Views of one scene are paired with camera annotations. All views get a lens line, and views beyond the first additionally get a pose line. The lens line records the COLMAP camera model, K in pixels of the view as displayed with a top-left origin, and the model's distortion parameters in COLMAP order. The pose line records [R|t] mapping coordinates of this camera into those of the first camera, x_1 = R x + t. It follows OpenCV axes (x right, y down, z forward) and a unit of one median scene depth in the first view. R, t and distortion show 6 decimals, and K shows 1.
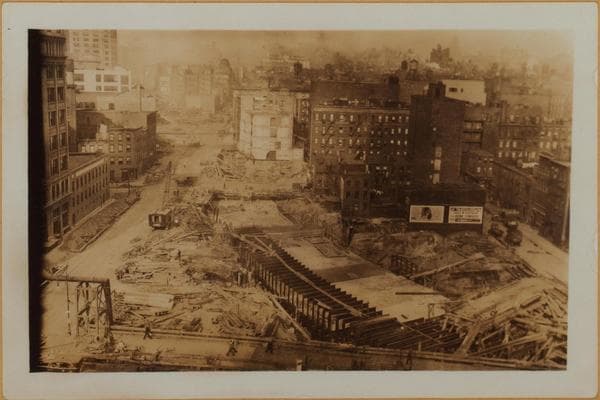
lens RADIAL K [[635.5, 0, 327.2], [0, 635.5, 169.2], [0, 0, 1]] dist [0.025421, 0.004218]
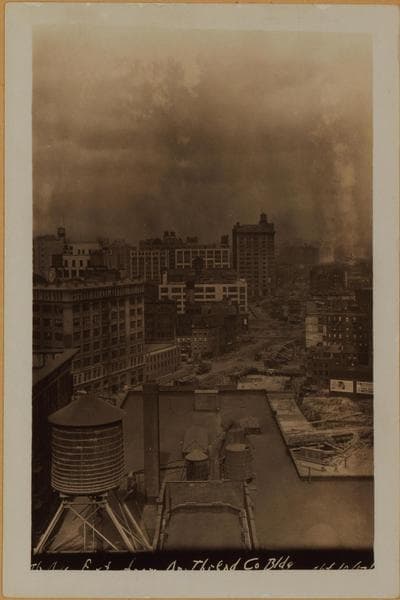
lens RADIAL K [[621.6, 0, 199.3], [0, 621.6, 268.1], [0, 0, 1]] dist [-0.004119, -0.020895]
pose [[0.862585, -0.043938, -0.504000, 0.432254], [-0.028399, 0.990445, -0.134950, 0.000816], [0.505114, 0.130719, 0.853096, -0.334780]]
